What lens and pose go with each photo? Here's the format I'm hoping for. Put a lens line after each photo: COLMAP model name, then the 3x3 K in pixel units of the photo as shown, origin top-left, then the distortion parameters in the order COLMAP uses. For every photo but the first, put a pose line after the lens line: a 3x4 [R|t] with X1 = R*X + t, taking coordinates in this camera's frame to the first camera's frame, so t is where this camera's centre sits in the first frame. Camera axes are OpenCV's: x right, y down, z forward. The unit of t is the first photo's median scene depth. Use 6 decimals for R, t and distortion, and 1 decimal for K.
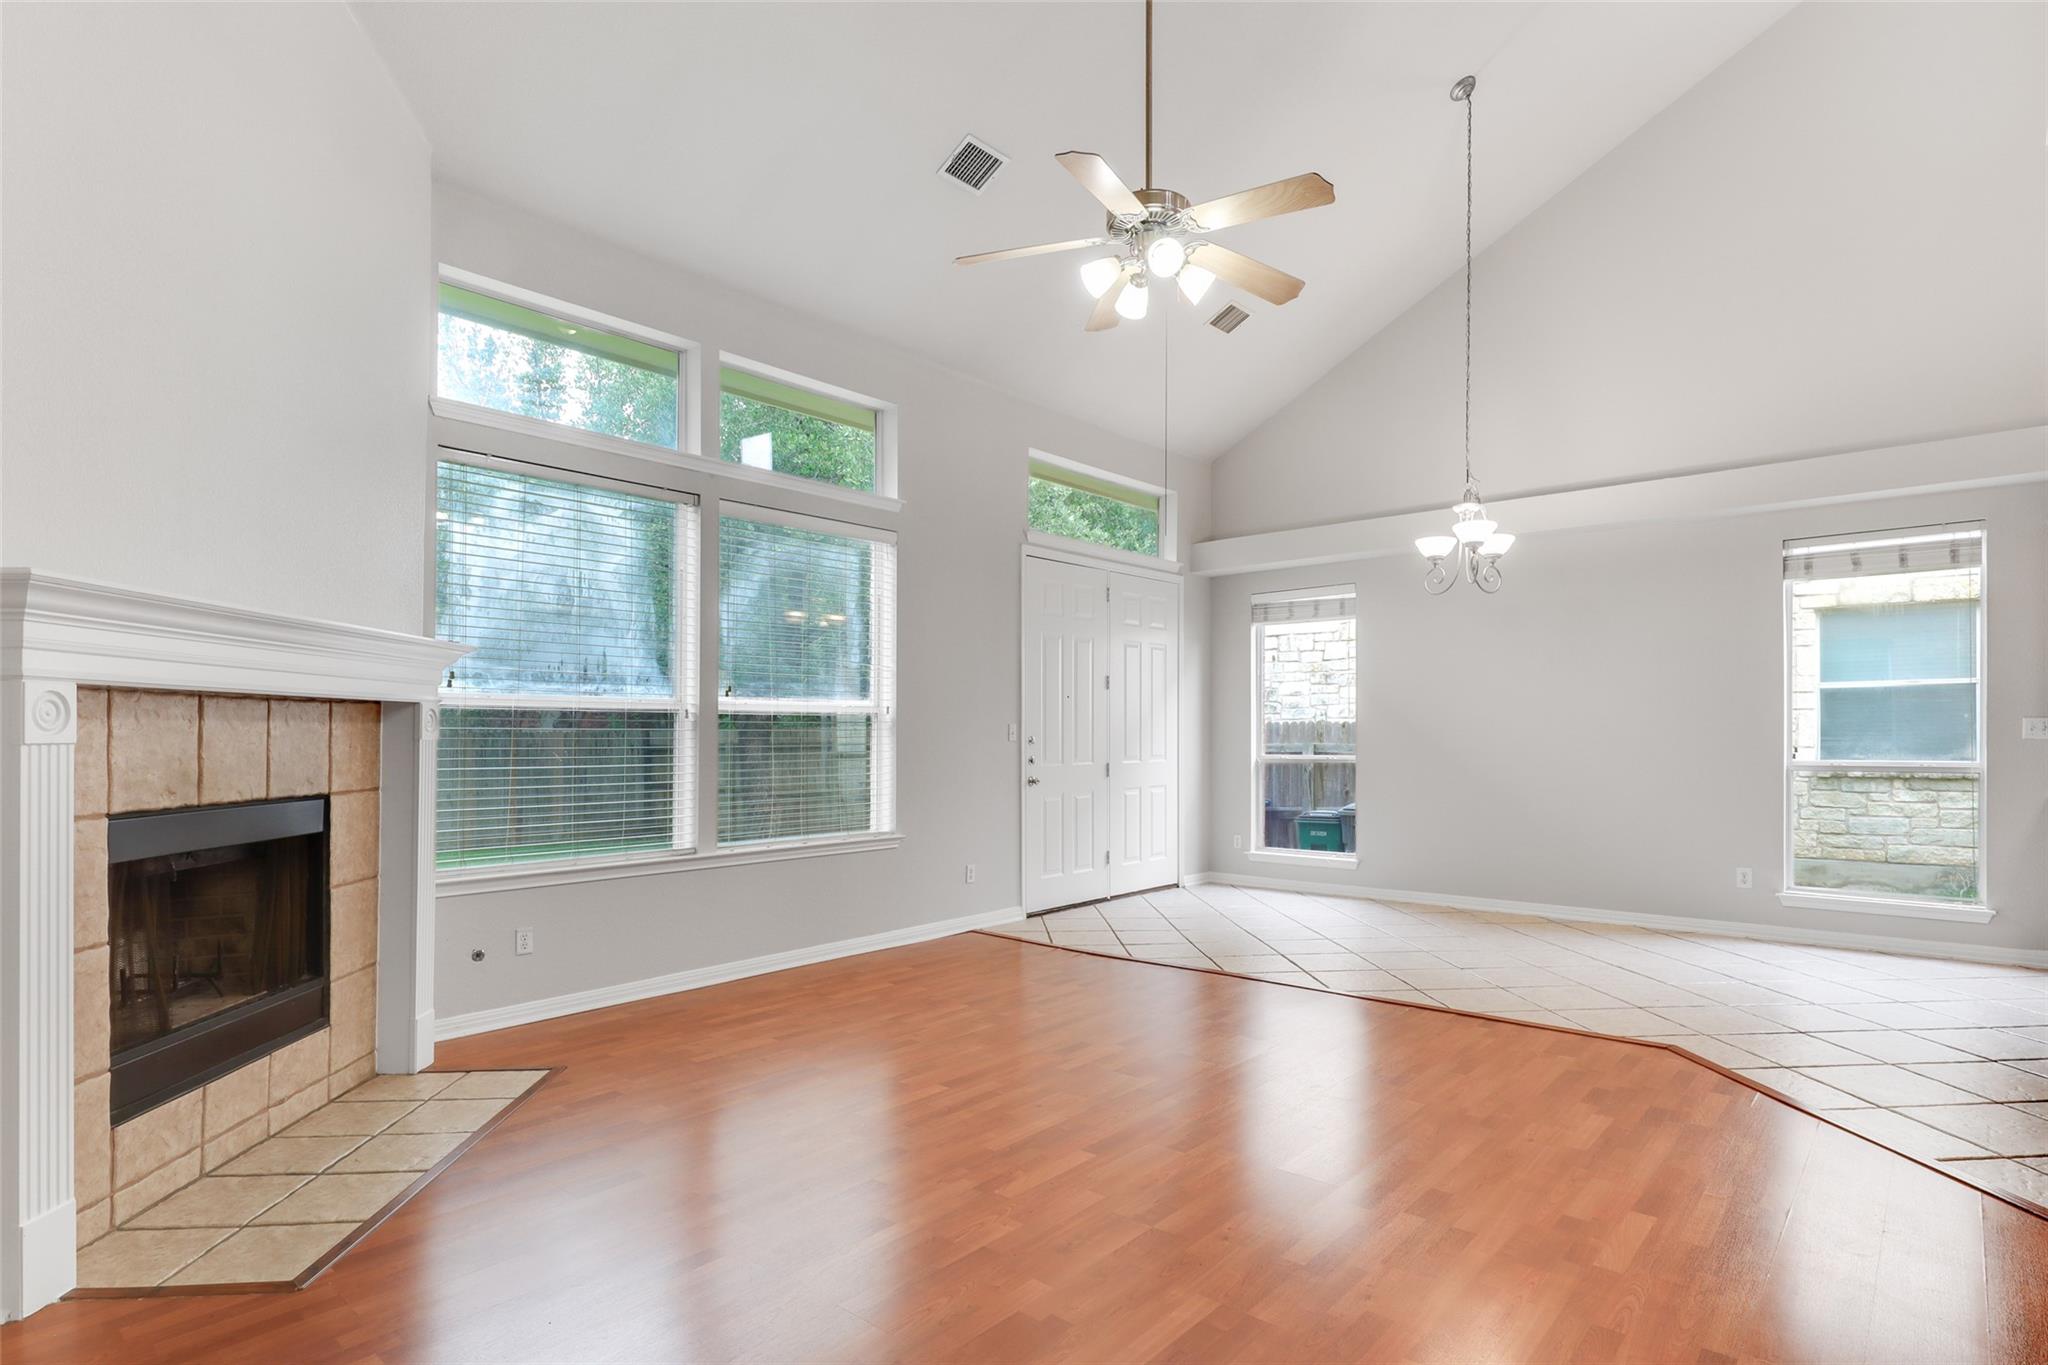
lens RADIAL K [[1052.7, 0, 1030.6], [0, 1052.7, 735.0], [0, 0, 1]] dist [0.022502, -0.016132]
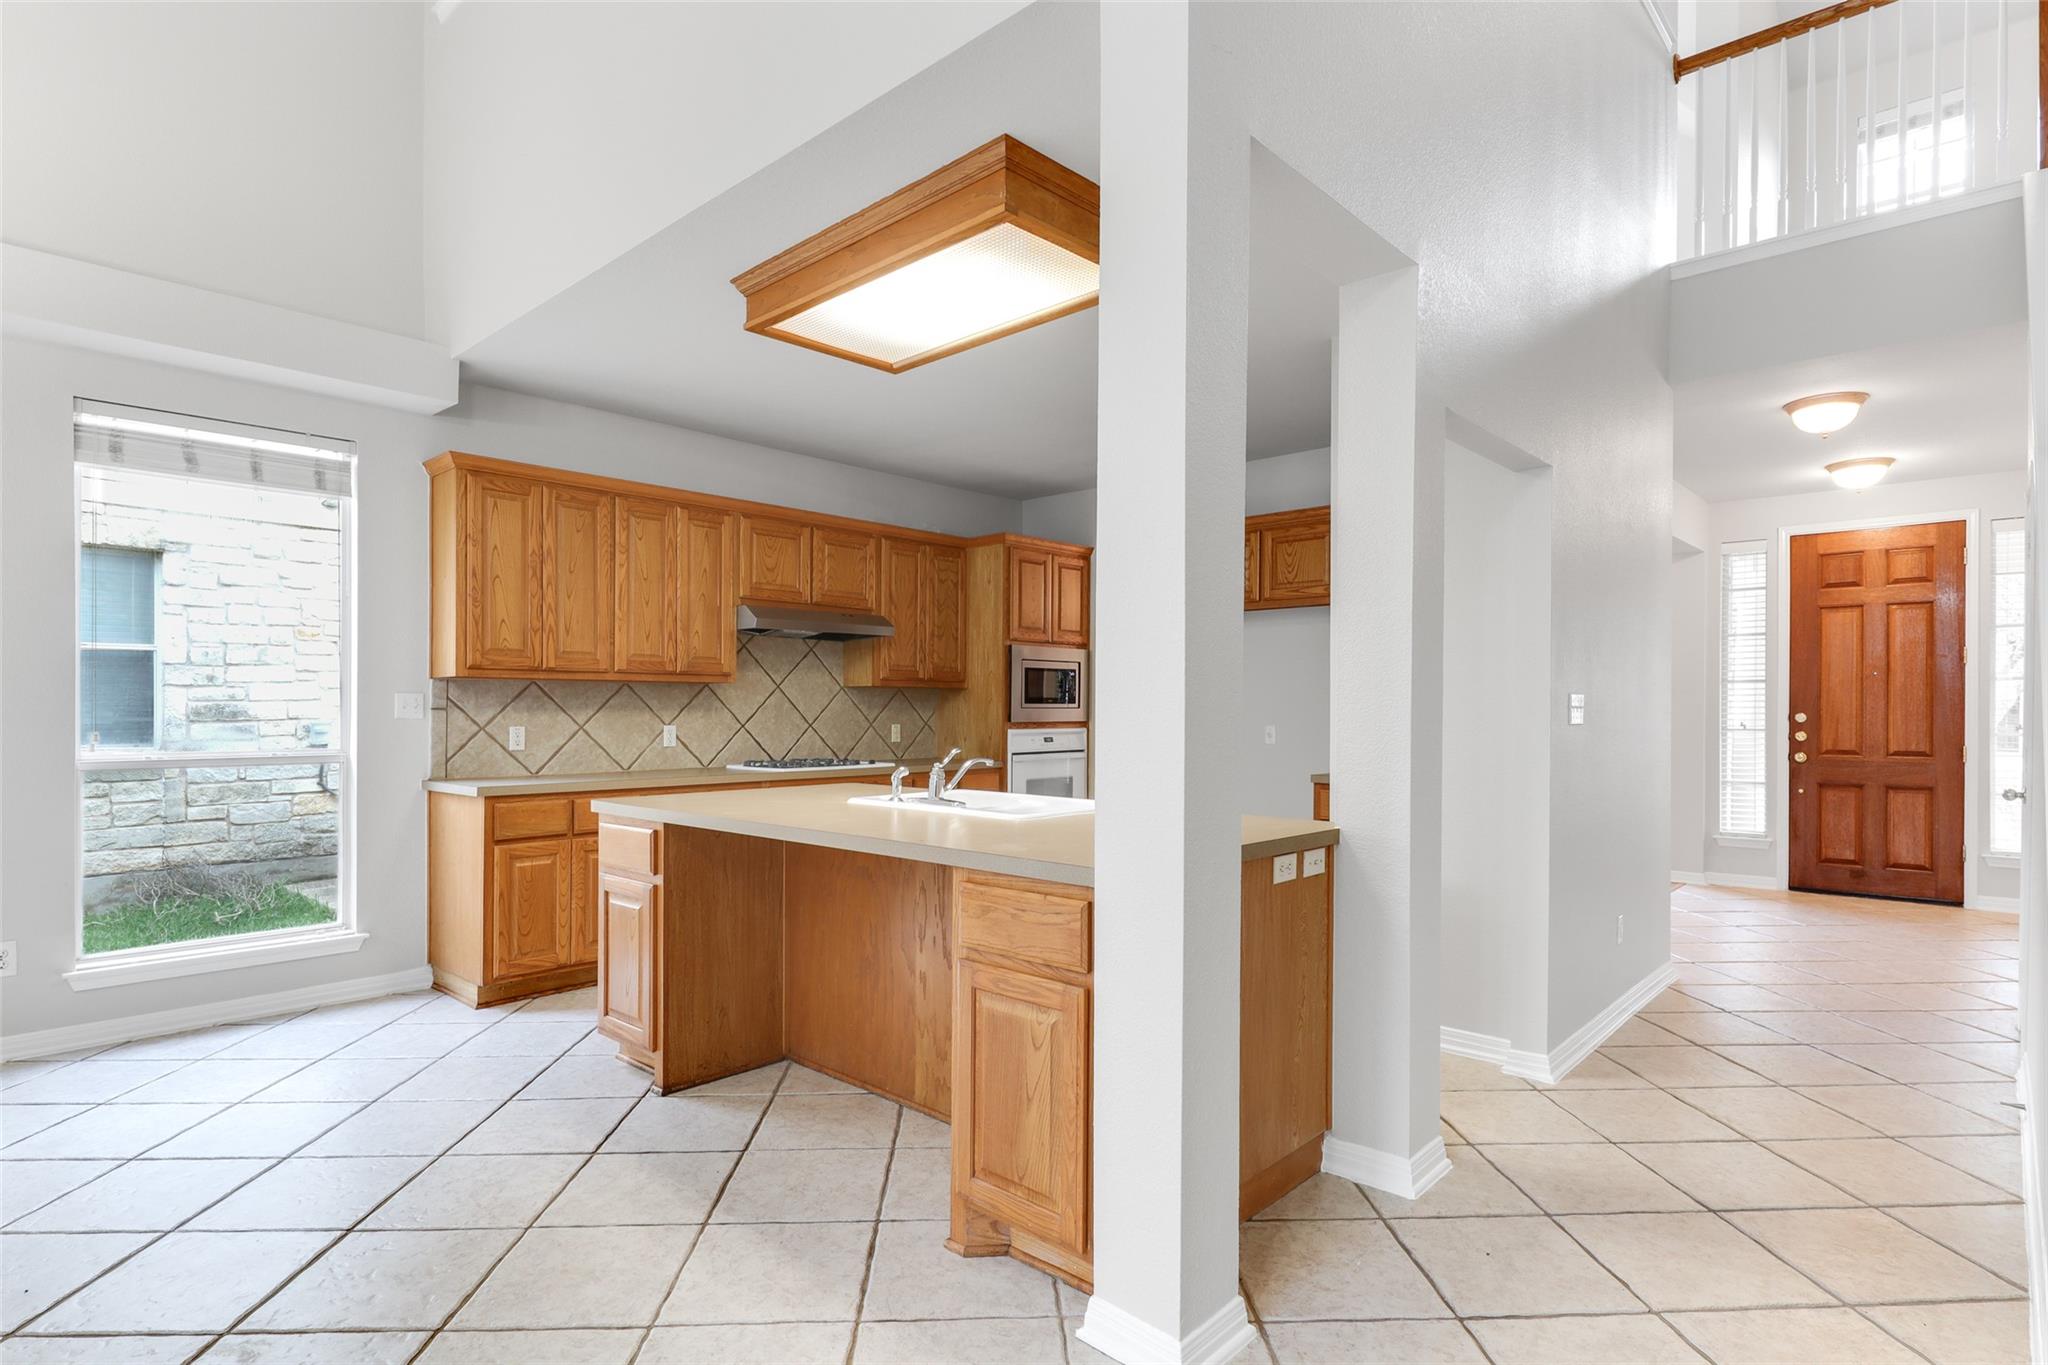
lens RADIAL K [[1054.9, 0, 1027.8], [0, 1054.9, 711.9], [0, 0, 1]] dist [0.002639, -0.000640]
pose [[0.029755, 0.000950, 0.999557, 0.123252], [-0.000927, 0.999999, -0.000922, -0.000457], [-0.999557, -0.000899, 0.029756, 0.463711]]
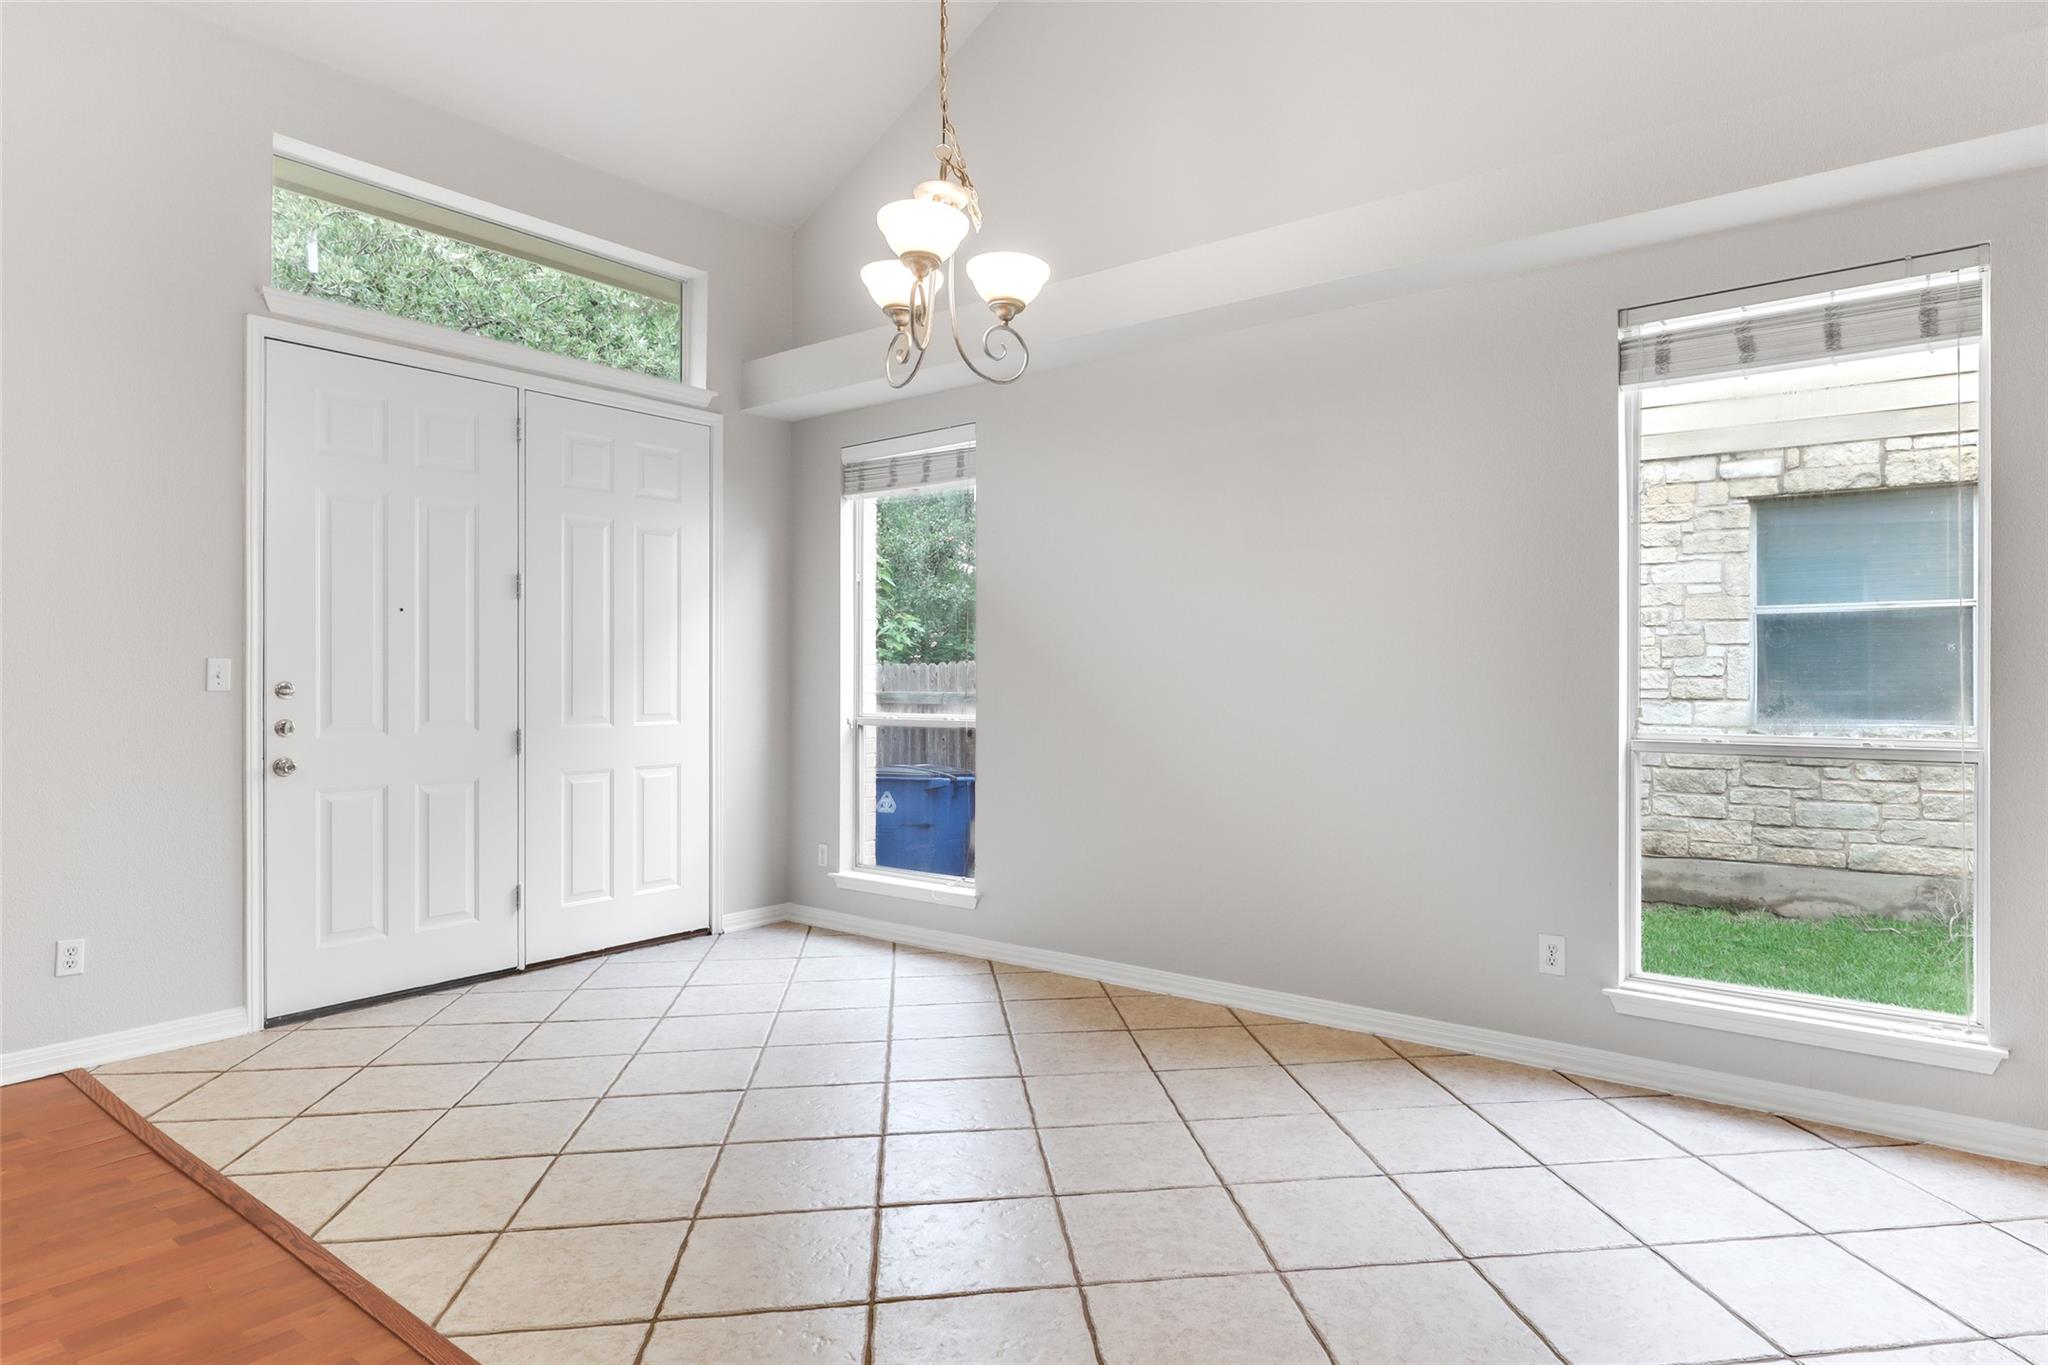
lens RADIAL K [[1160.3, 0, 1056.9], [0, 1160.3, 672.7], [0, 0, 1]] dist [0.004077, -0.001196]
pose [[0.998207, 0.002874, 0.059793, 0.432344], [-0.002563, 0.999983, -0.005287, -0.001426], [-0.059807, 0.005124, 0.998197, 0.482997]]
